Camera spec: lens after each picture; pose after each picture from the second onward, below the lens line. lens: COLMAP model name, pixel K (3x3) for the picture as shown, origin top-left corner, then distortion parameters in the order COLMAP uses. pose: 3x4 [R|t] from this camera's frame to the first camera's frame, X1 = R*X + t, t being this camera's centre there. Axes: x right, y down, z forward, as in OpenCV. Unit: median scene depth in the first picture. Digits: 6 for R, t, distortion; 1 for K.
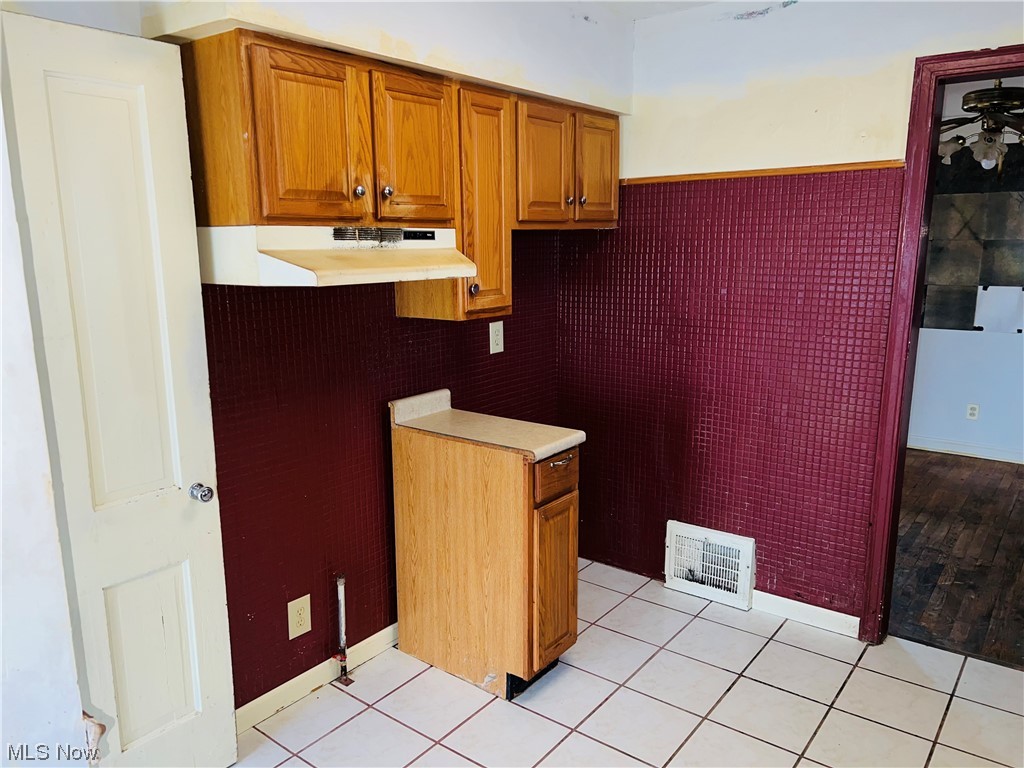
lens RADIAL K [[772.3, 0, 509.6], [0, 772.3, 390.7], [0, 0, 1]] dist [0.013777, -0.000992]
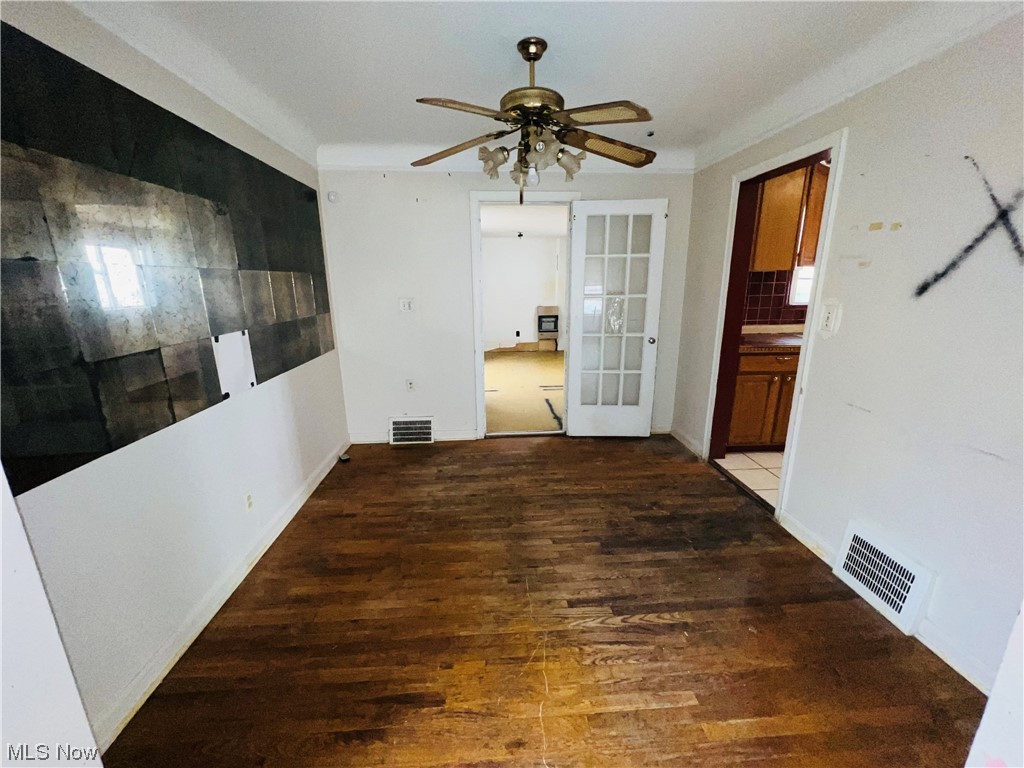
lens RADIAL K [[411.1, 0, 510.7], [0, 411.1, 389.0], [0, 0, 1]] dist [-0.001106, -0.000064]
pose [[-0.661908, -0.178470, 0.728029, 0.160340], [0.158805, 0.915809, 0.368884, -0.184596], [-0.732570, 0.359782, -0.577839, 1.032830]]
